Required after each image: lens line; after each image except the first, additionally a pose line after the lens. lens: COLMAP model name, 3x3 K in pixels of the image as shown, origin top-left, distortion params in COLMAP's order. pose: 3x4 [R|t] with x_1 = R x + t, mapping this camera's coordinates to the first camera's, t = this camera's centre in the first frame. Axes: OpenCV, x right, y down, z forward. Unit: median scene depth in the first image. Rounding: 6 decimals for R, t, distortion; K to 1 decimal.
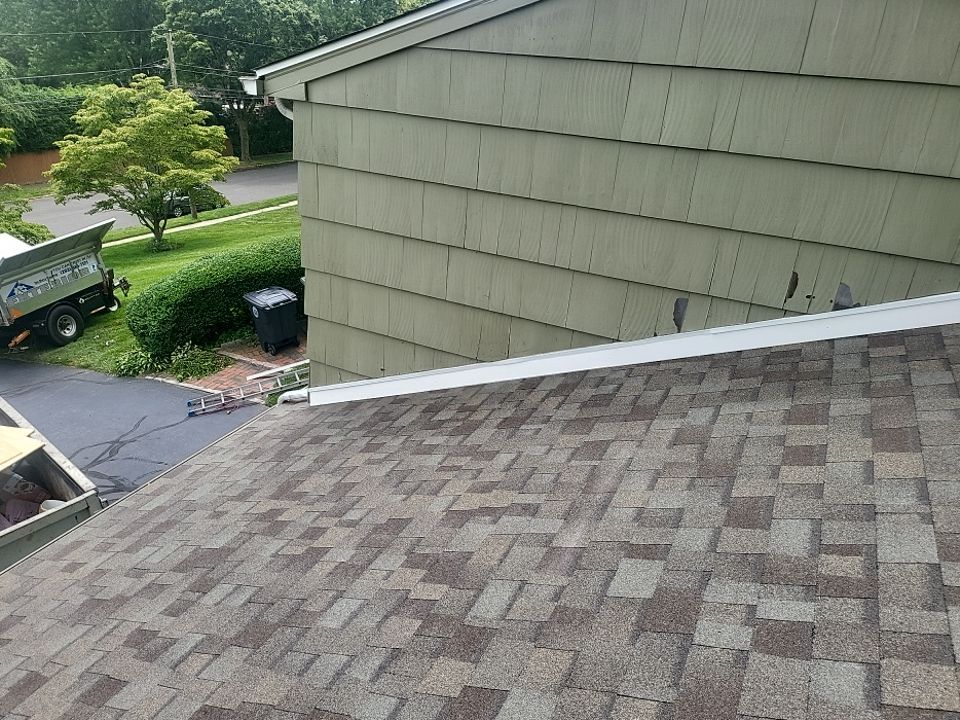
lens RADIAL K [[672.9, 0, 478.1], [0, 672.9, 377.0], [0, 0, 1]] dist [0.062154, -0.059080]
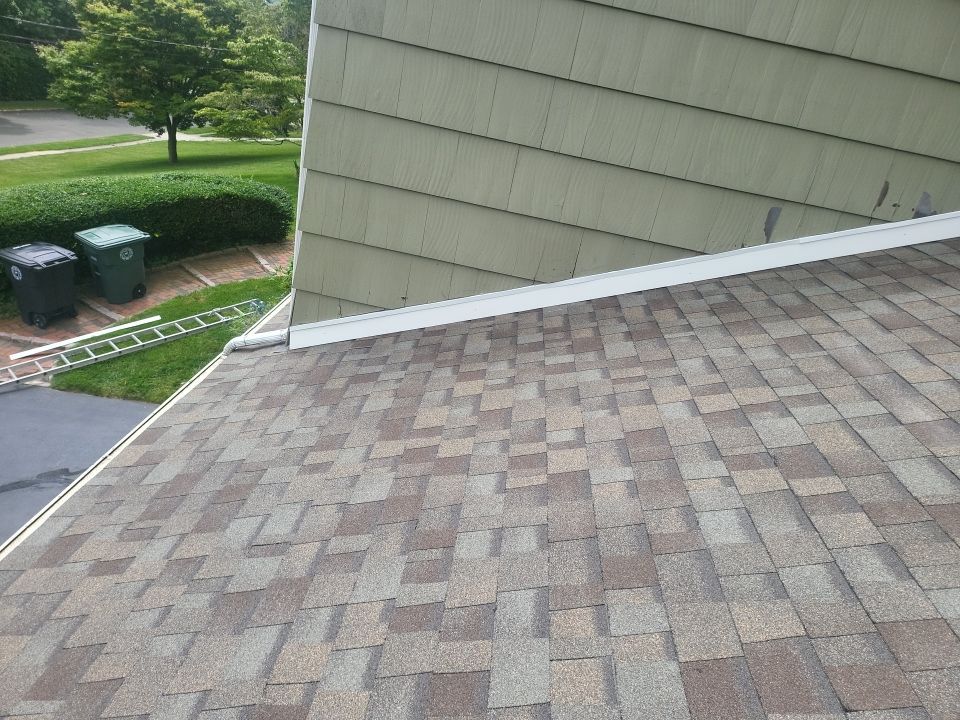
lens RADIAL K [[672.9, 0, 493.9], [0, 672.9, 352.6], [0, 0, 1]] dist [0.062154, -0.059080]
pose [[0.919035, -0.033173, 0.392778, -0.521015], [0.040767, 0.999108, -0.011007, 0.099606], [-0.392063, 0.026129, 0.919567, 0.260135]]
